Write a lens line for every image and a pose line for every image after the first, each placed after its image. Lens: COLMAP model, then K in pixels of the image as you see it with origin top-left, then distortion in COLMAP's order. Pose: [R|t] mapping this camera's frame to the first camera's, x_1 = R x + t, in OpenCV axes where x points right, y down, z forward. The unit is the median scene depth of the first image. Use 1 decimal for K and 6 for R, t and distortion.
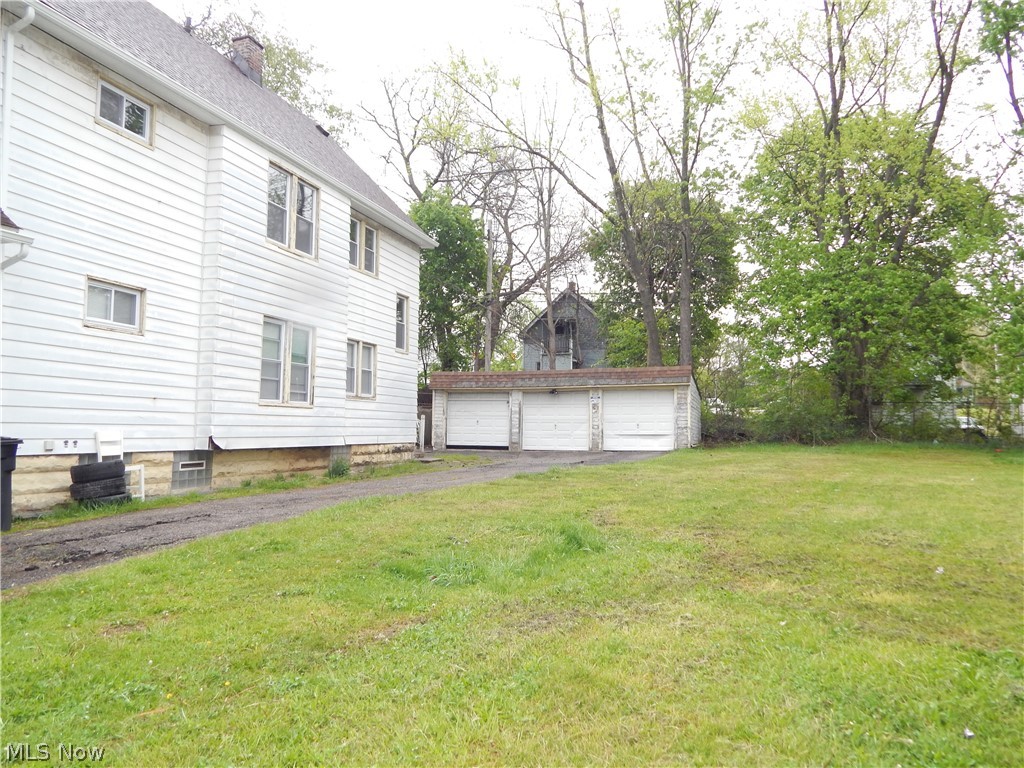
lens RADIAL K [[743.1, 0, 512.0], [0, 743.1, 384.0], [0, 0, 1]] dist [-0.000400, -0.001230]
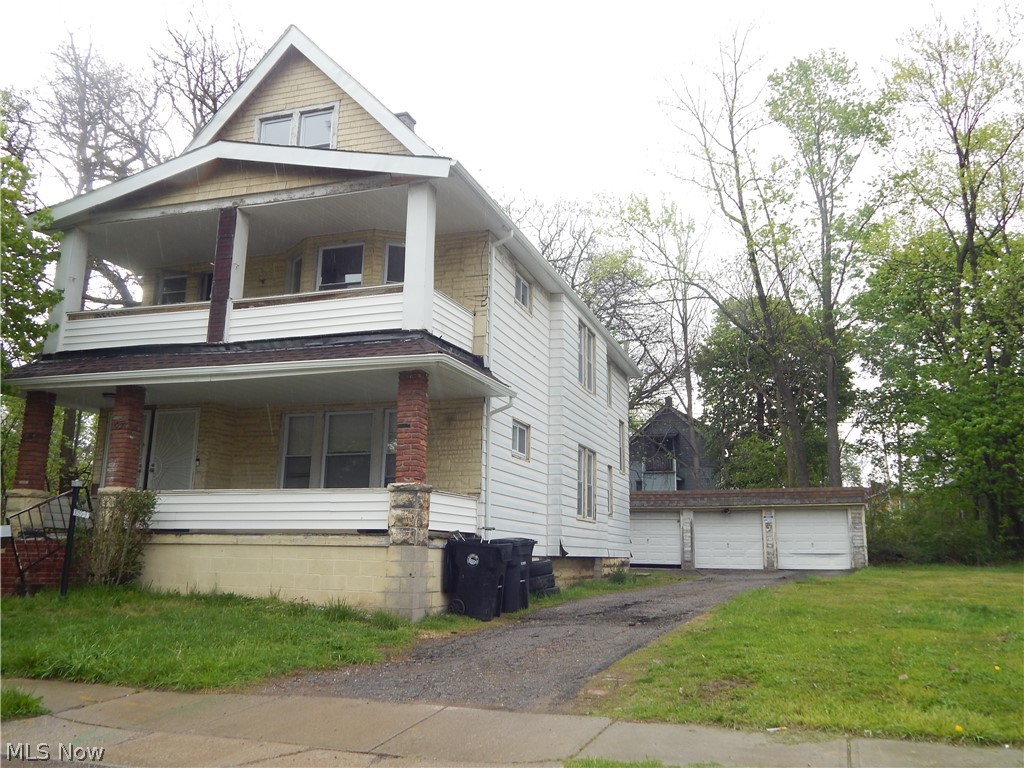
lens RADIAL K [[839.5, 0, 512.0], [0, 839.5, 384.0], [0, 0, 1]] dist [0.000291, -0.024161]
pose [[0.999703, 0.002298, -0.024247, -0.300047], [-0.005697, 0.989982, -0.141080, 0.002792], [0.023680, 0.141177, 0.989701, -0.264444]]
